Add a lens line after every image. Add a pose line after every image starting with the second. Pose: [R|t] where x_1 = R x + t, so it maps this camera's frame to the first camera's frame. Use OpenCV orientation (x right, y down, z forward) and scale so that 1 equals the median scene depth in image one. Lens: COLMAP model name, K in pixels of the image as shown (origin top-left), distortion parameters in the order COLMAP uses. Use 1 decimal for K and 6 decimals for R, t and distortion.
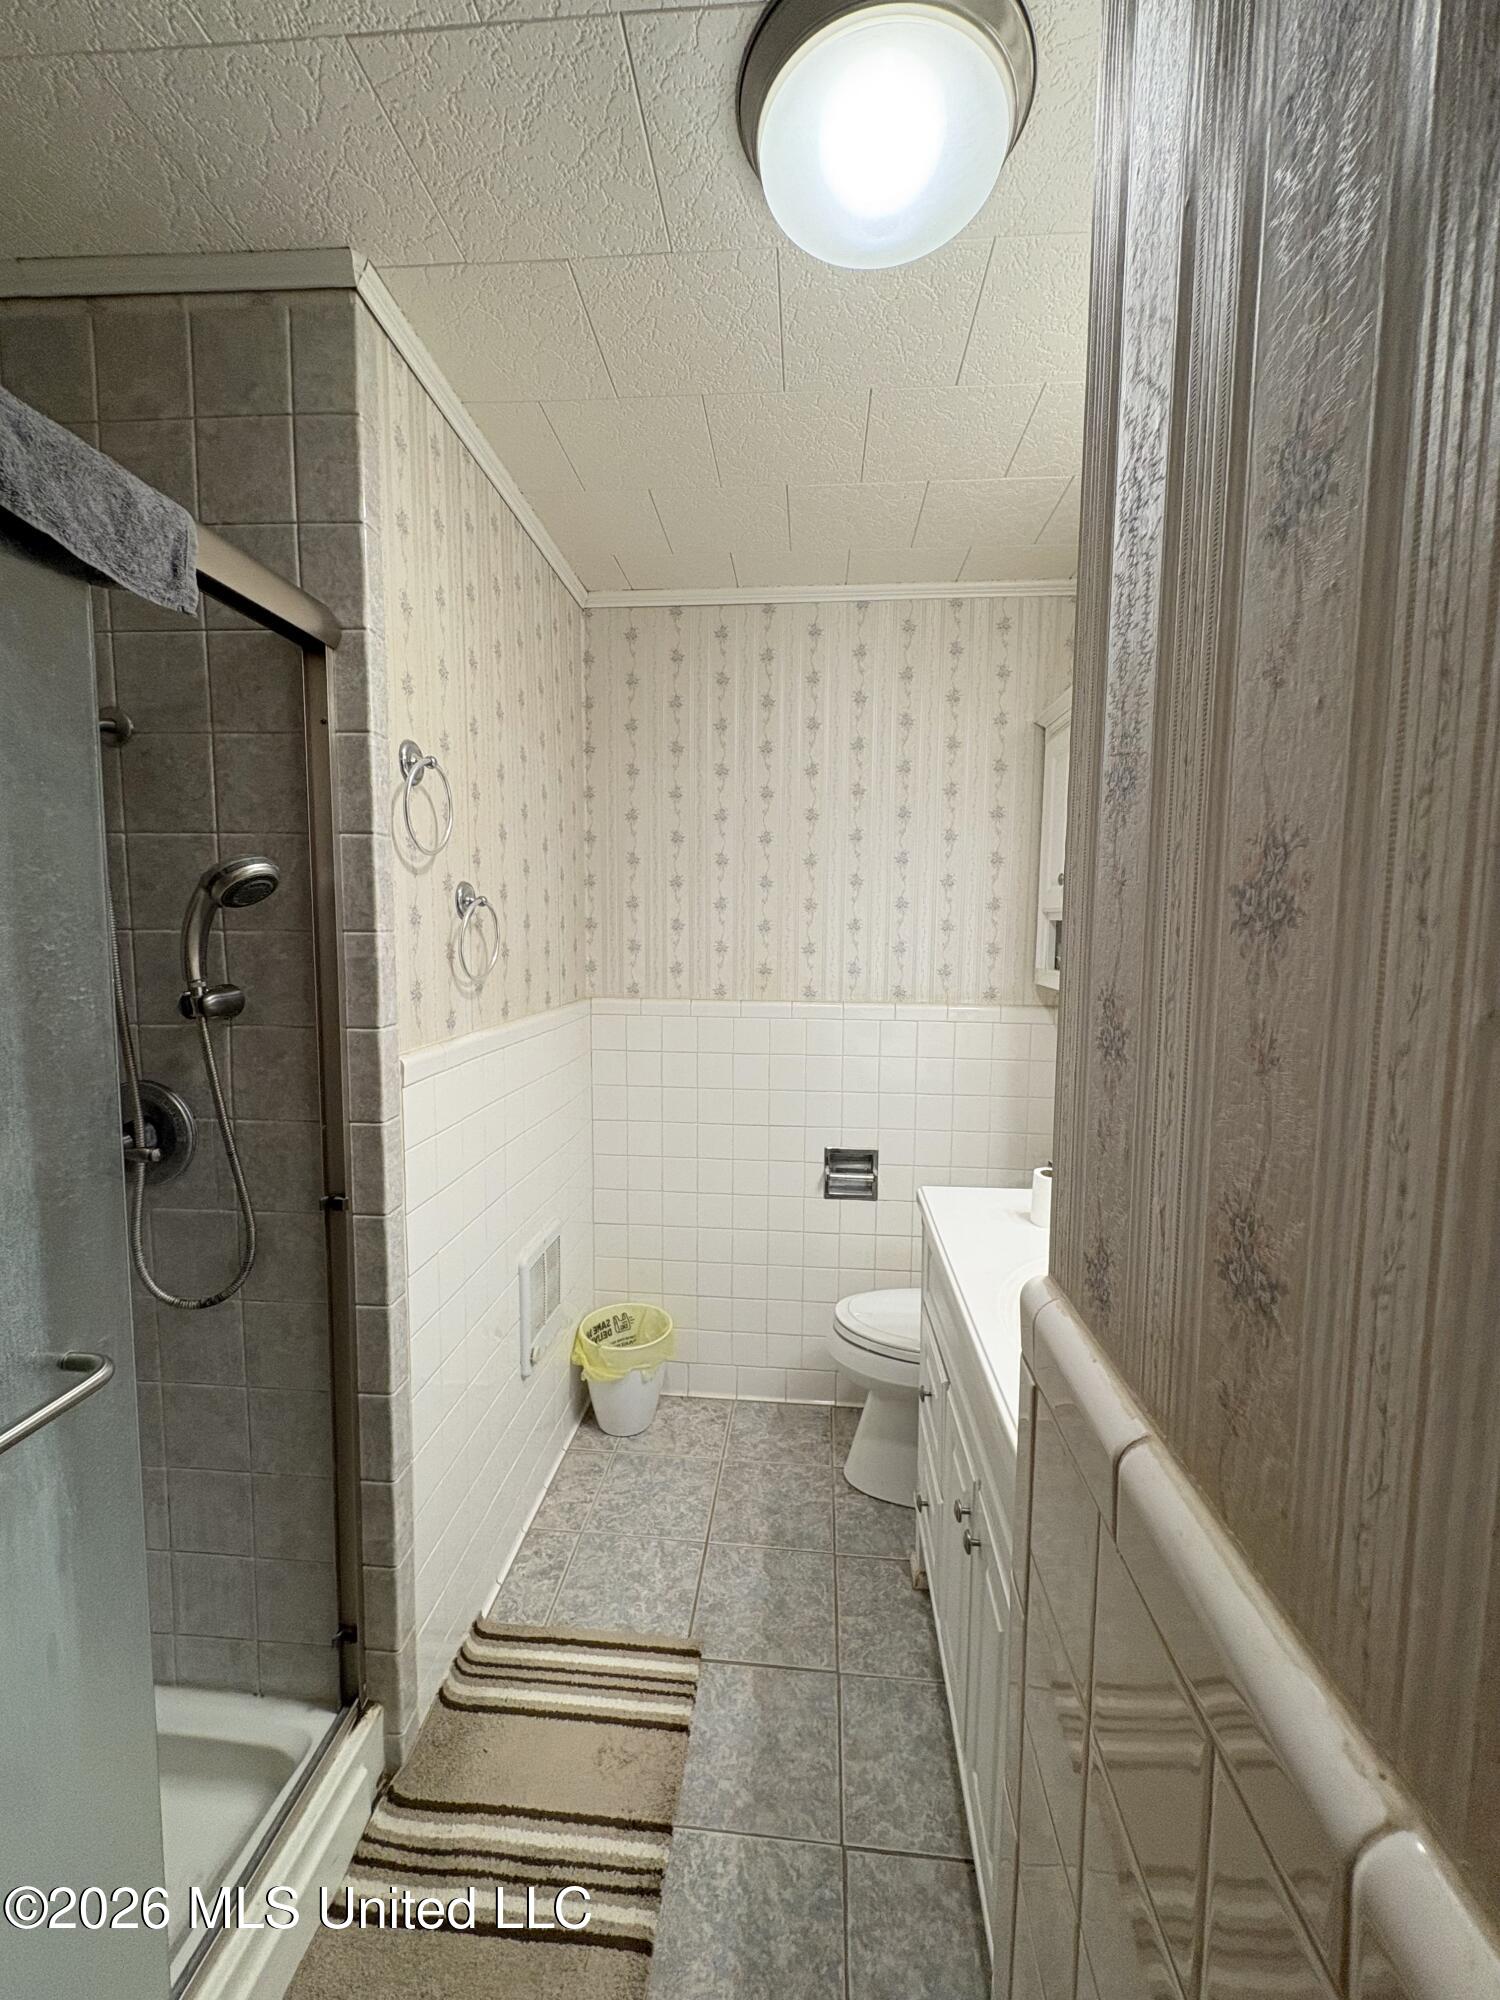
lens RADIAL K [[792.5, 0, 746.7], [0, 792.5, 996.5], [0, 0, 1]] dist [-0.000793, 0.000052]
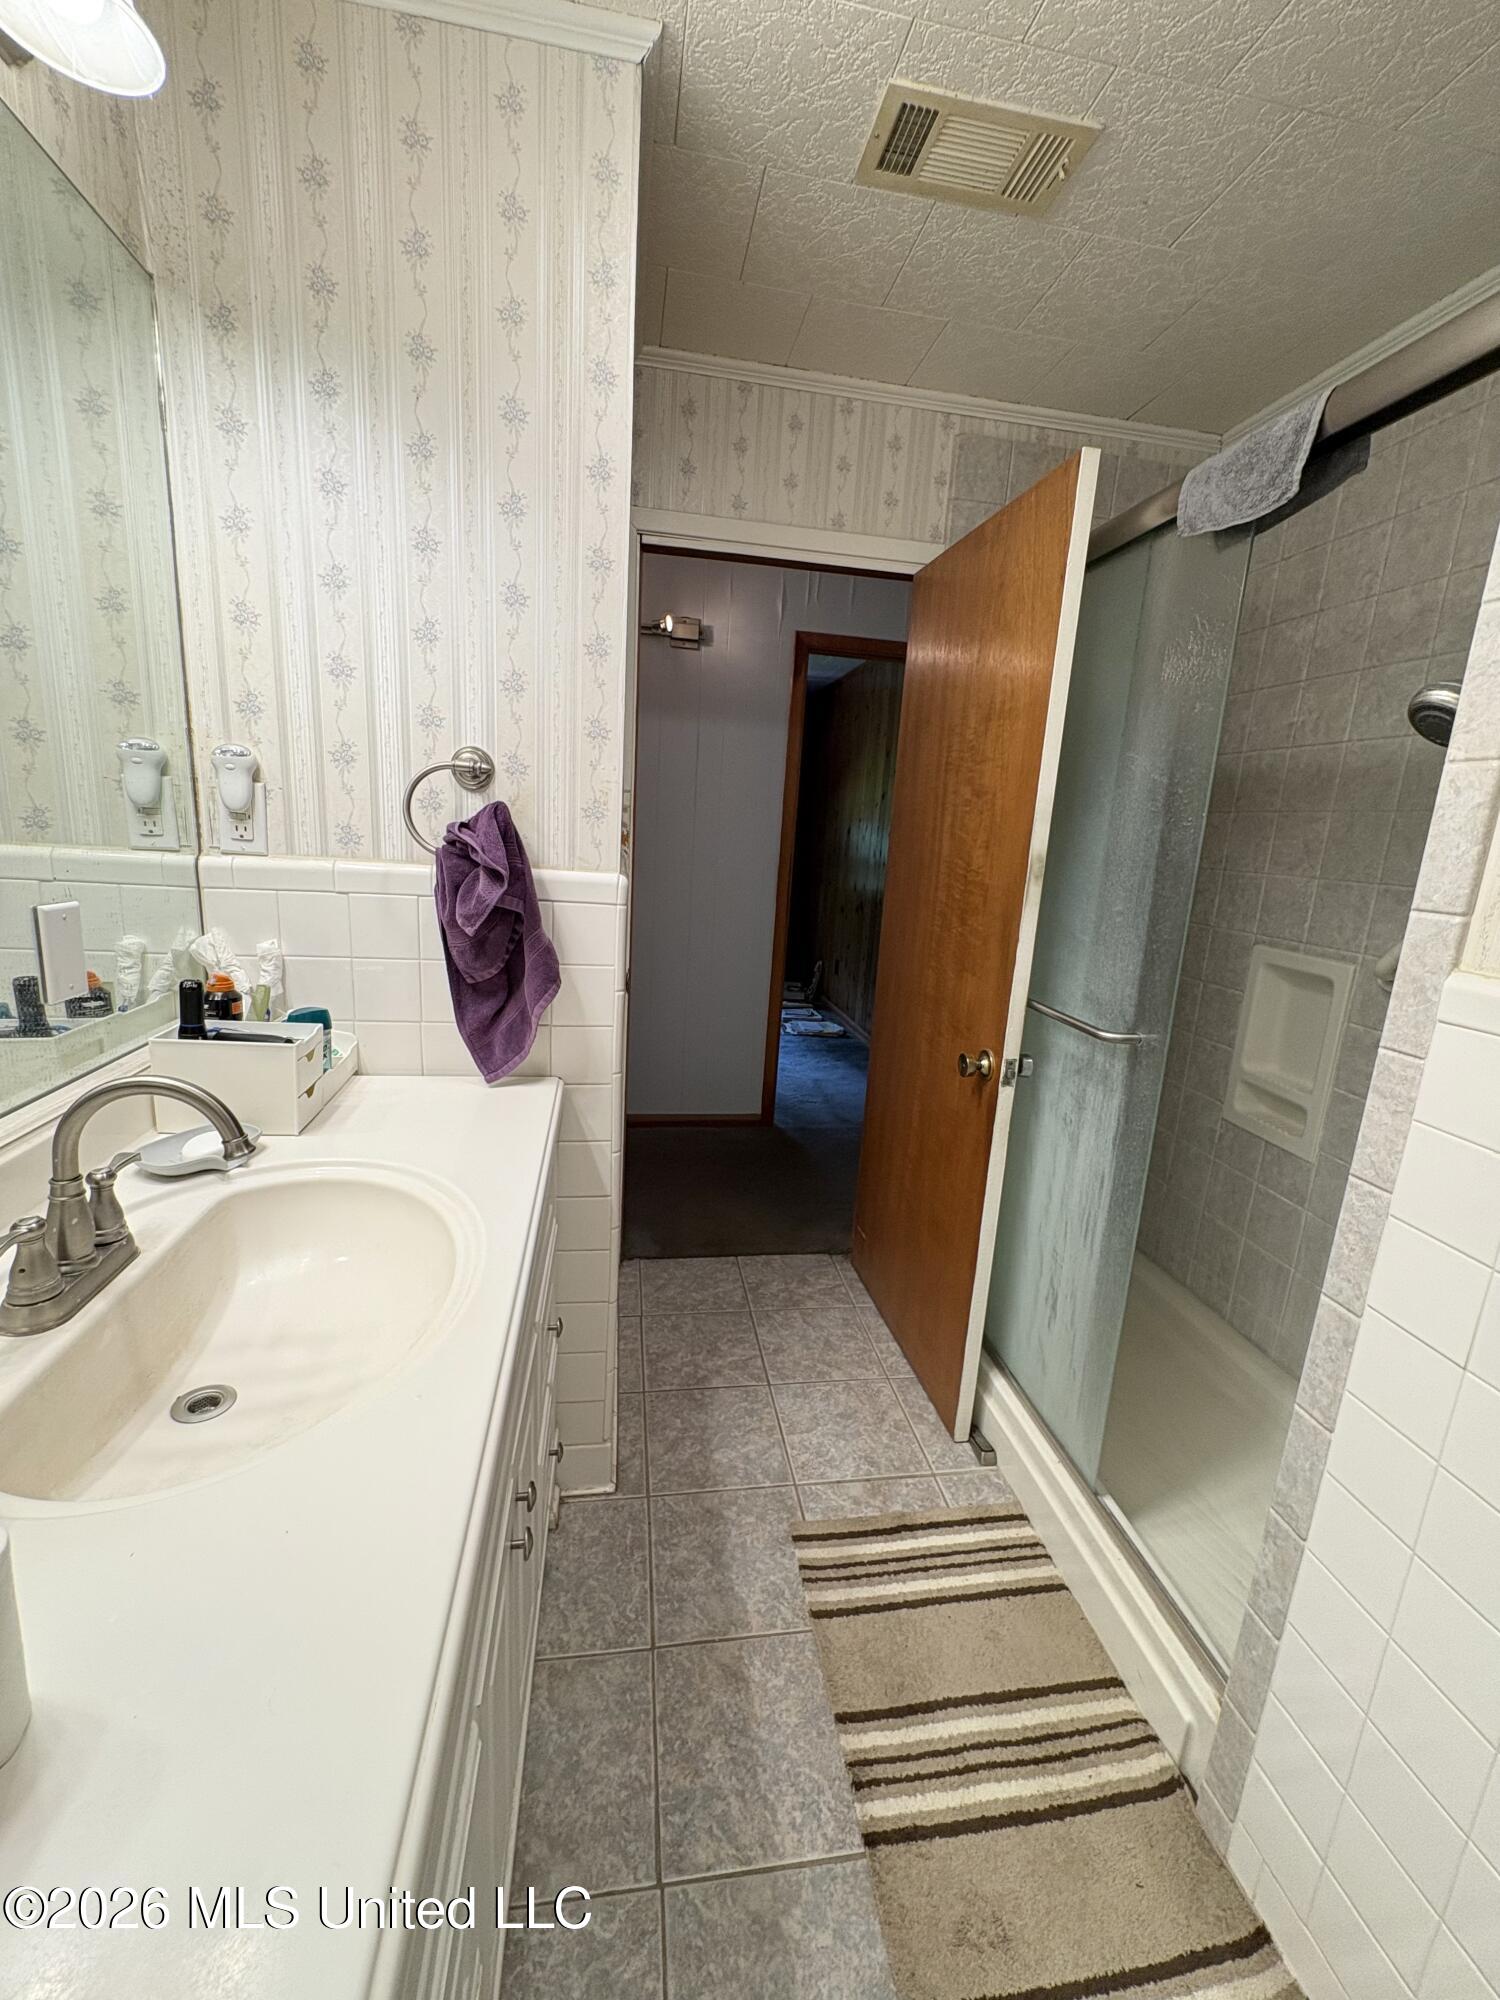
lens RADIAL K [[792.5, 0, 746.7], [0, 792.5, 996.5], [0, 0, 1]] dist [-0.000793, 0.000052]
pose [[-0.968689, -0.017530, -0.247659, 0.267506], [-0.092065, 0.951752, 0.292732, -0.035326], [0.230578, 0.306367, -0.923566, 1.579940]]
